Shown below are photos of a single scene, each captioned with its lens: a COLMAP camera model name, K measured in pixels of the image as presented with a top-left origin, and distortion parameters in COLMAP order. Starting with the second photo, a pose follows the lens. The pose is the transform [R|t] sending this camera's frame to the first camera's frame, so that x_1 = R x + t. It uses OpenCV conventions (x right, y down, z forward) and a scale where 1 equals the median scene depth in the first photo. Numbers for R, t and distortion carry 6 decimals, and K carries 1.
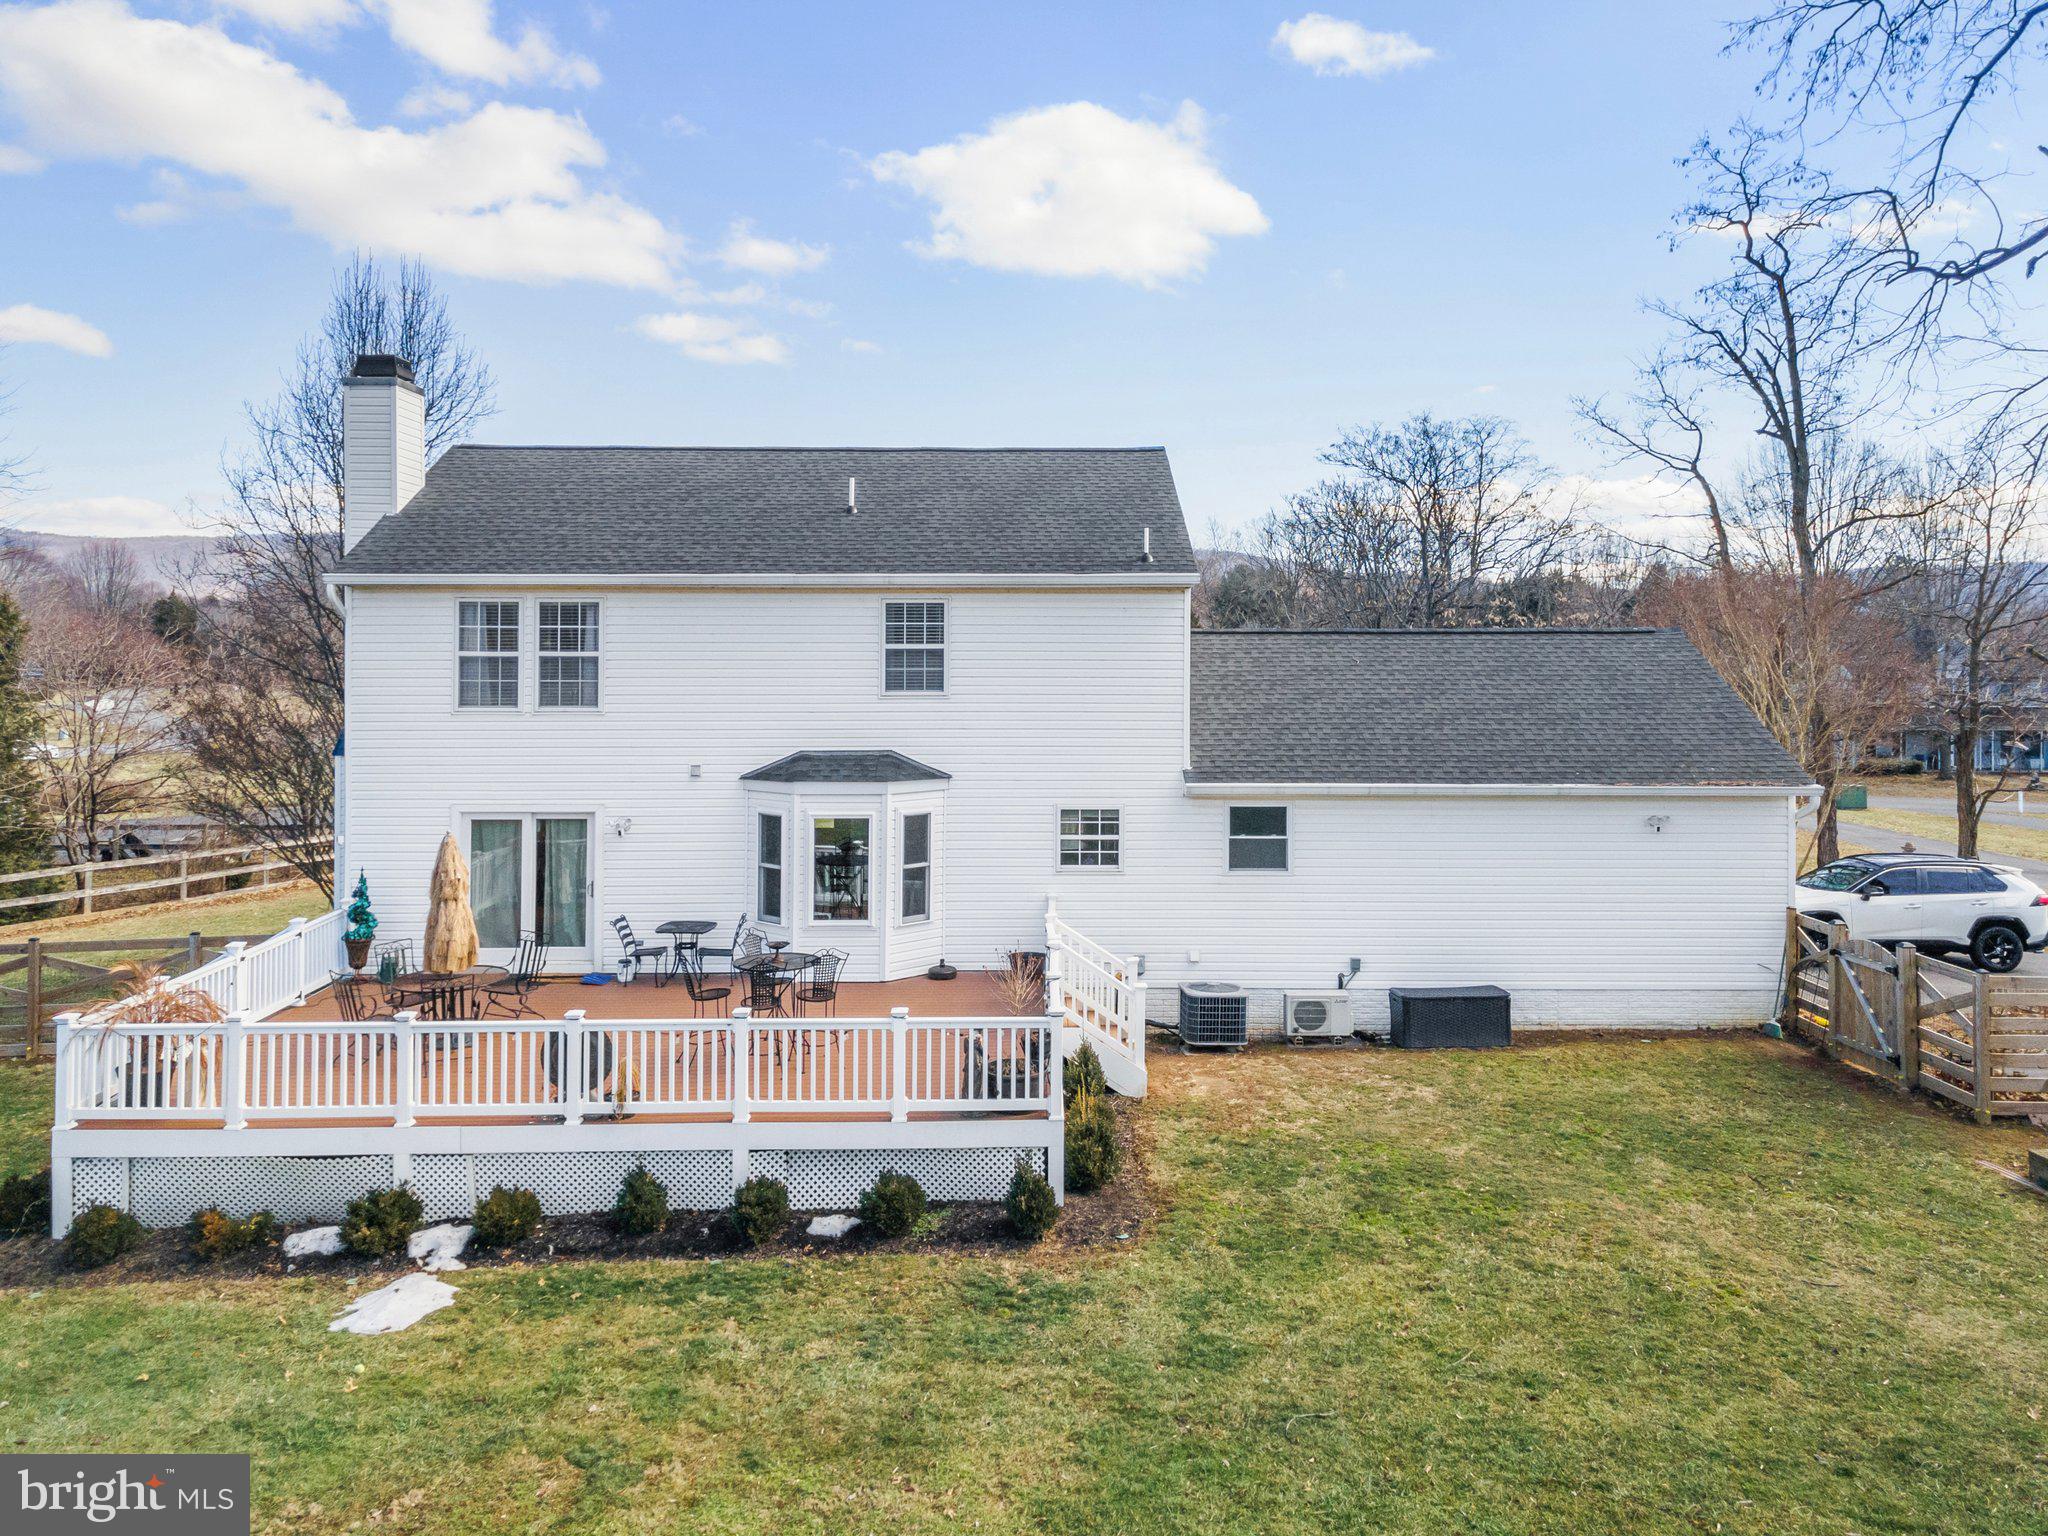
lens RADIAL K [[1530.9, 0, 1052.6], [0, 1530.9, 683.2], [0, 0, 1]] dist [0.042983, 0.000727]
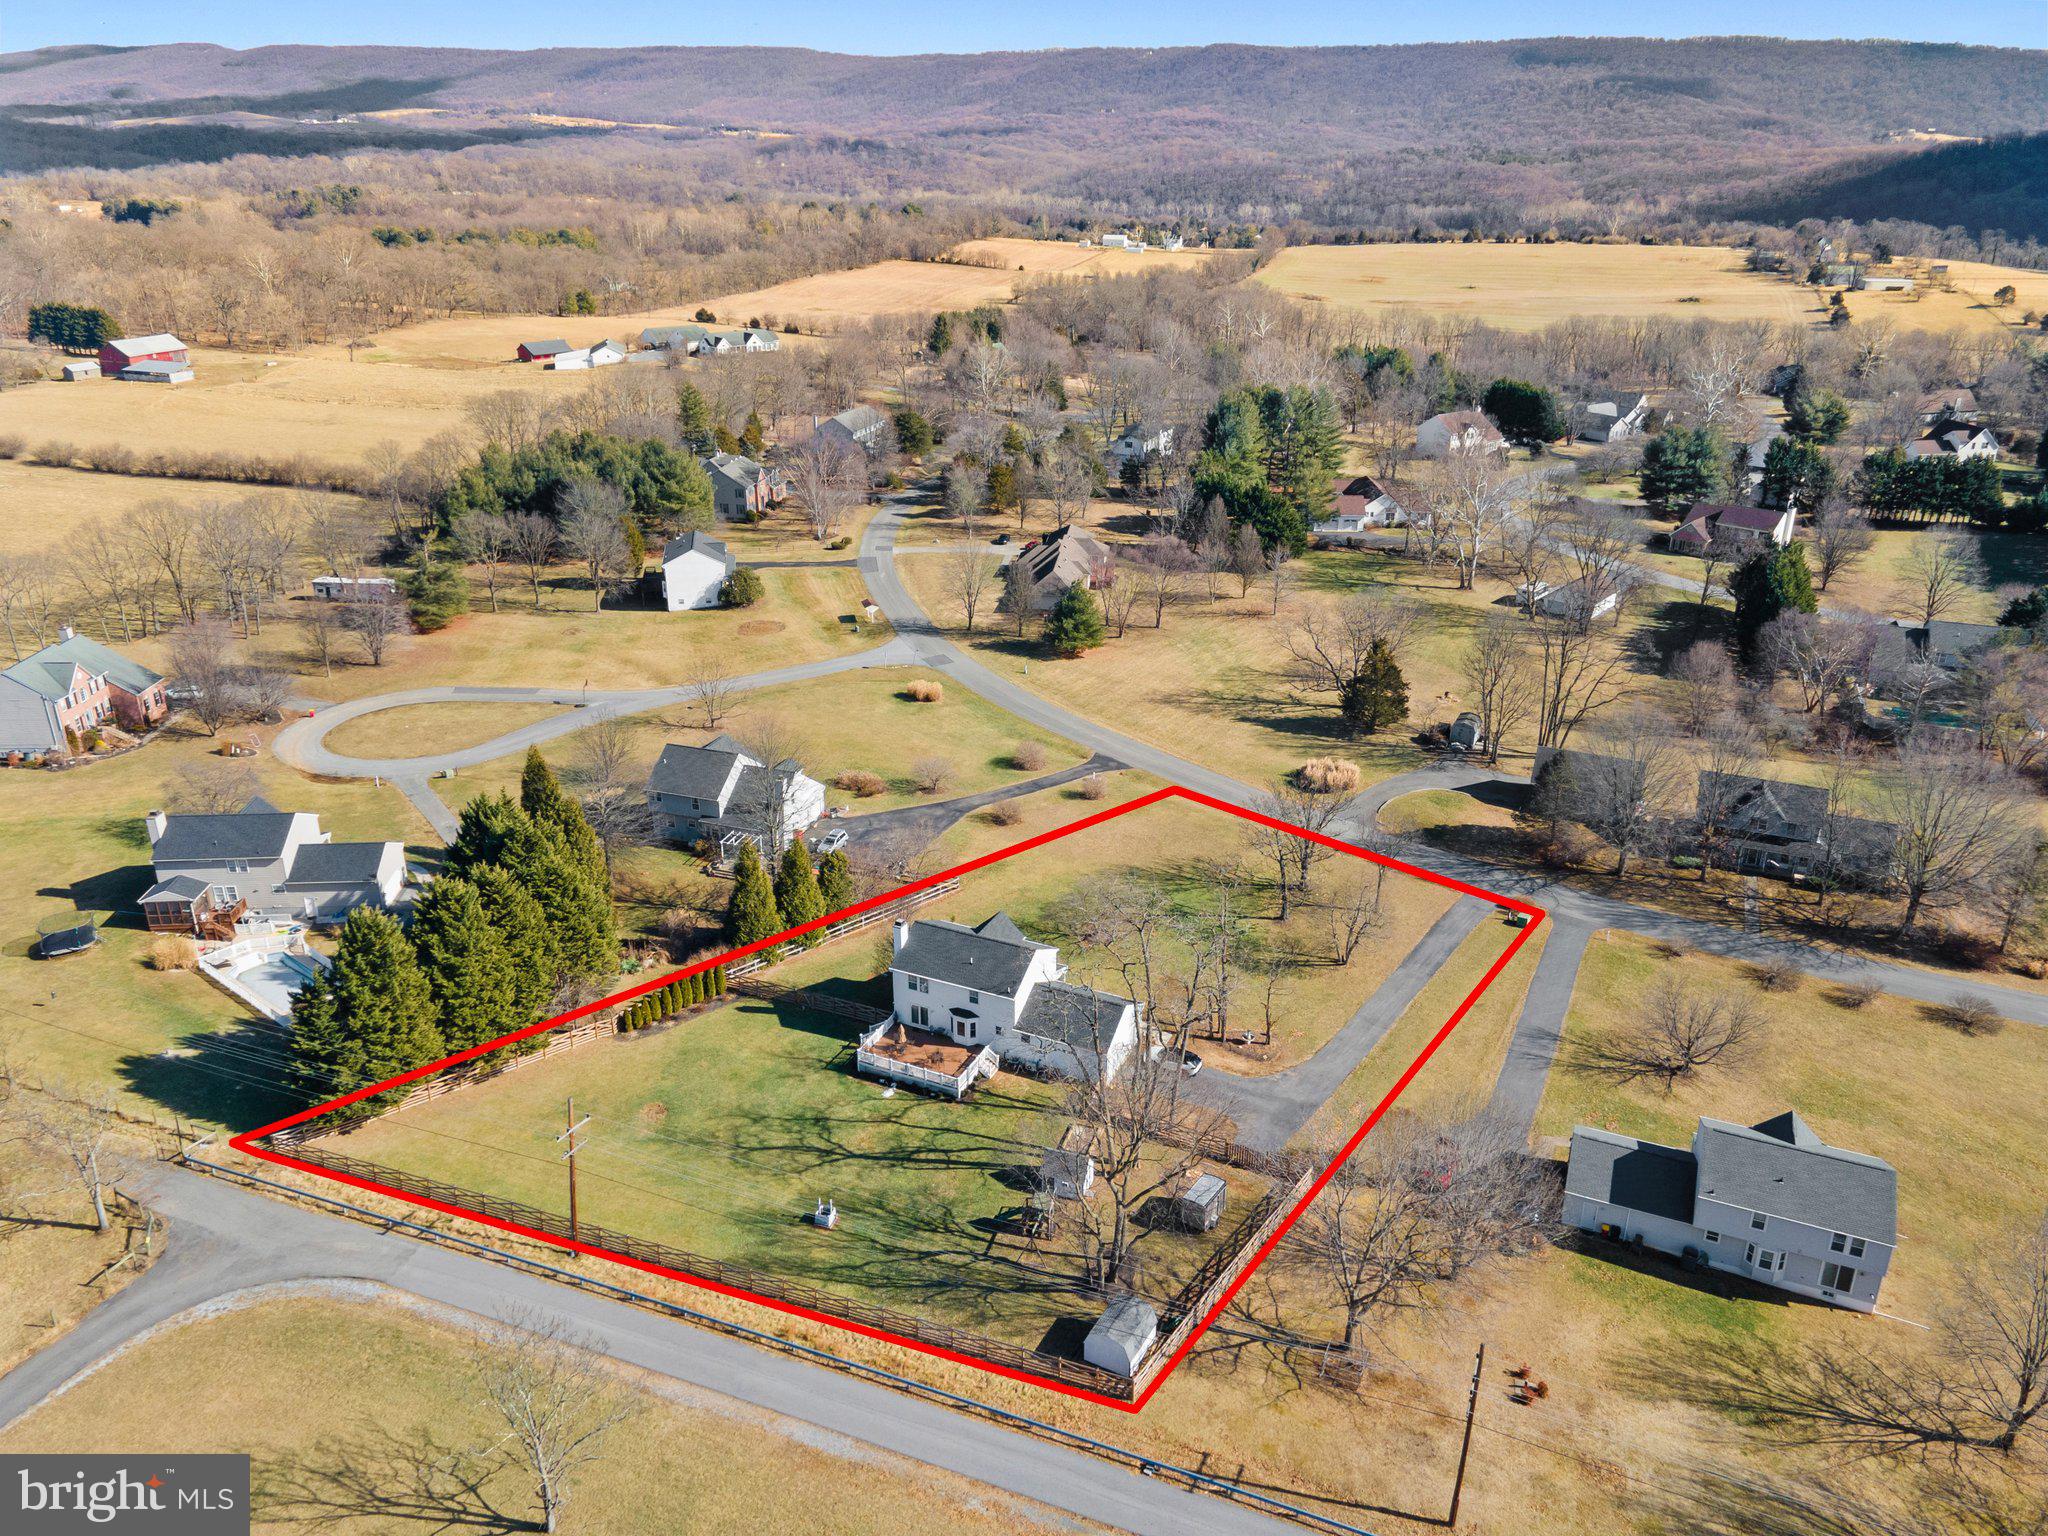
lens RADIAL K [[1582.8, 0, 1025.7], [0, 1582.8, 700.0], [0, 0, 1]] dist [0.008614, 0.107252]
pose [[0.905900, 0.163411, -0.390693, 3.291848], [-0.018607, 0.937022, 0.348775, -4.644368], [0.423082, -0.308686, 0.851889, -5.435653]]
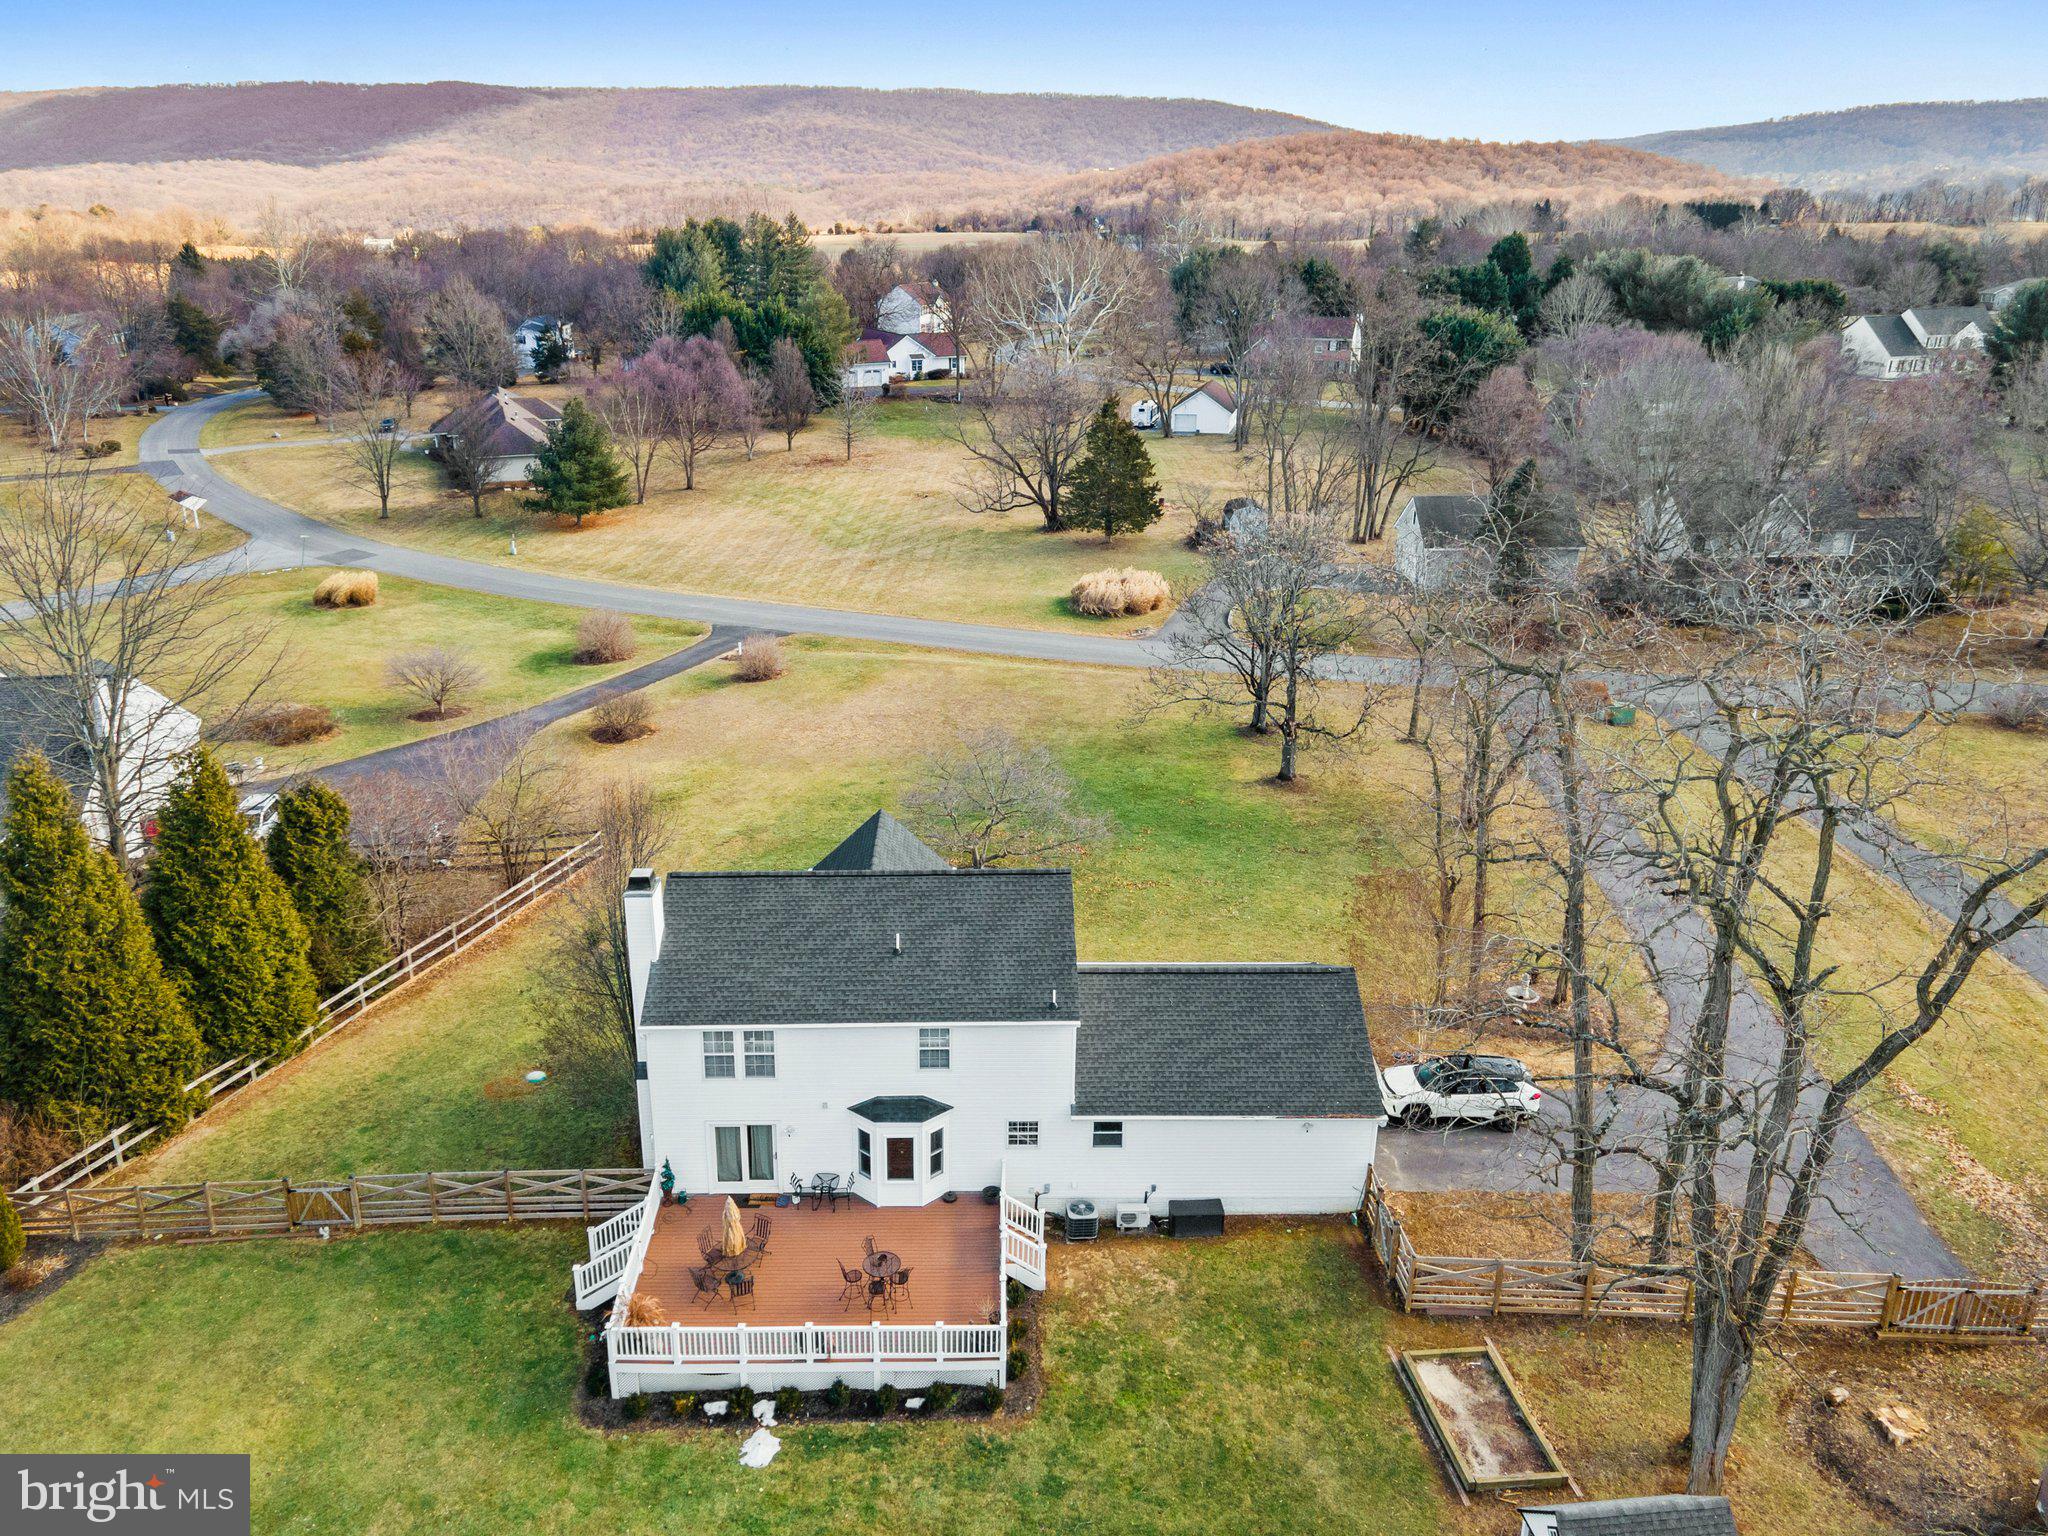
lens RADIAL K [[1582.8, 0, 1025.7], [0, 1582.8, 700.0], [0, 0, 1]] dist [0.008614, 0.107252]
pose [[0.999947, 0.008437, 0.005869, 0.015401], [-0.009871, 0.947384, 0.319948, -1.558481], [-0.002861, -0.319989, 0.947417, -1.102842]]
